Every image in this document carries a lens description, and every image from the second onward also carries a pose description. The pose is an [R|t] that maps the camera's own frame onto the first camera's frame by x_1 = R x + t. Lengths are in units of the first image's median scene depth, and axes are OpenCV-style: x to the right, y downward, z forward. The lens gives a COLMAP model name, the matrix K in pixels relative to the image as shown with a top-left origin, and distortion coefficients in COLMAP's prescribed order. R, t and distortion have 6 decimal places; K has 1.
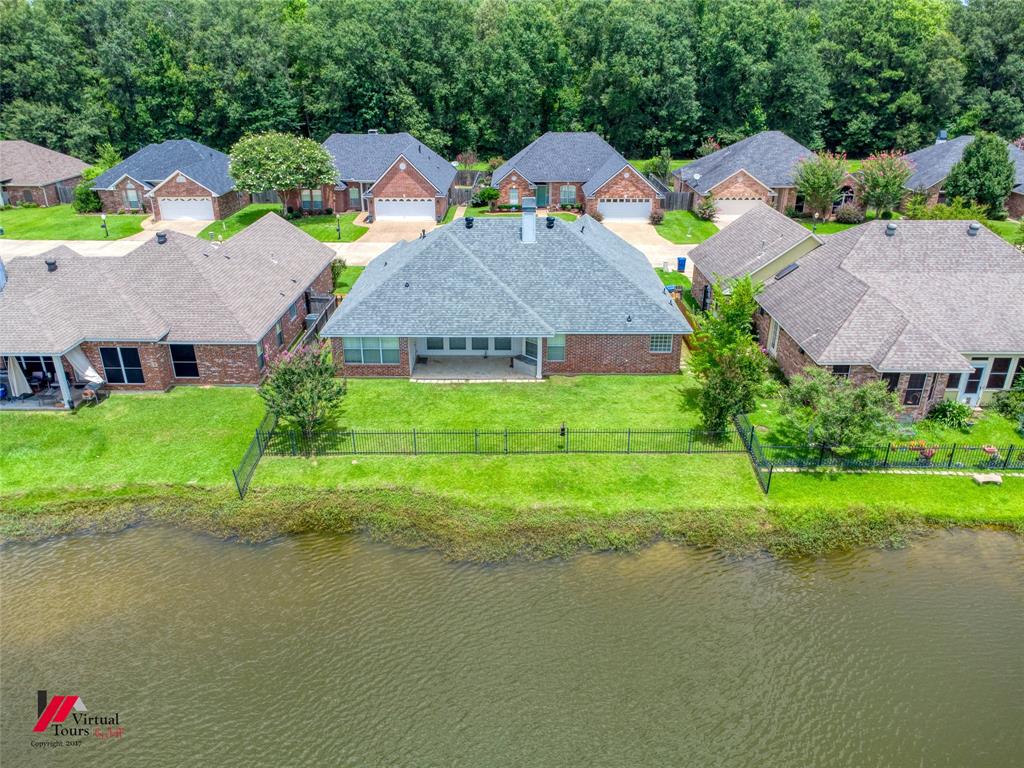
lens RADIAL K [[731.2, 0, 512.9], [0, 731.2, 381.8], [0, 0, 1]] dist [0.030849, -0.021832]
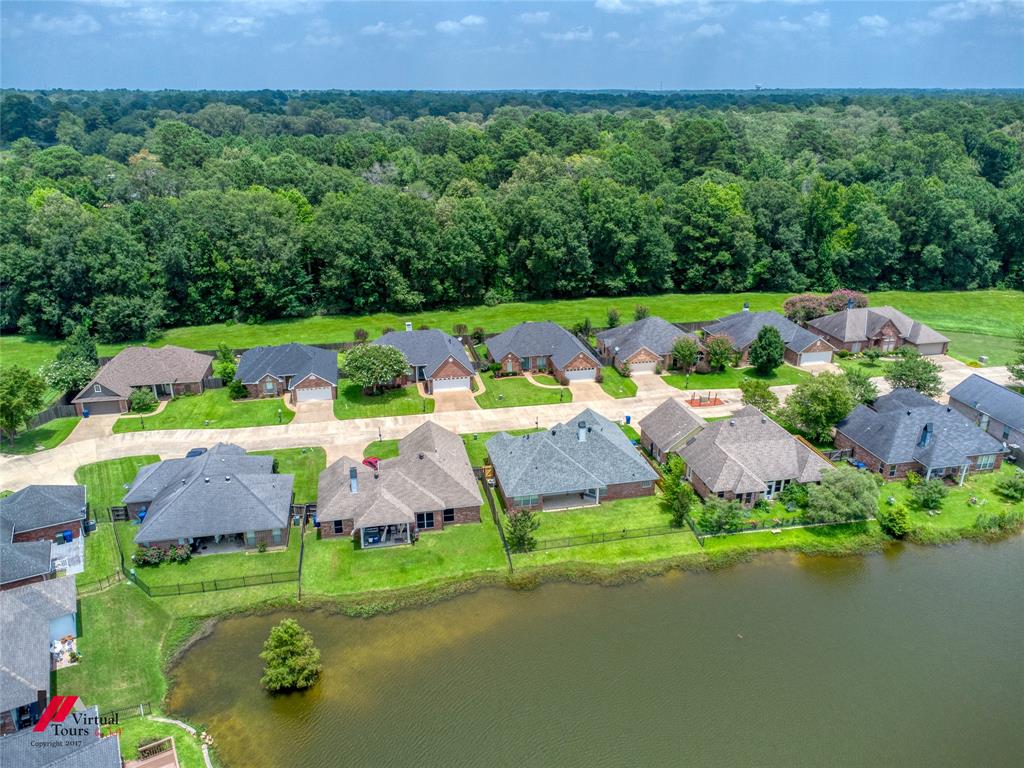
lens RADIAL K [[731.2, 0, 509.4], [0, 731.2, 387.5], [0, 0, 1]] dist [0.030849, -0.021832]
pose [[0.978207, -0.078873, 0.192067, -0.321918], [0.086068, 0.995856, -0.029395, -0.161683], [-0.188953, 0.045285, 0.980941, -0.603004]]
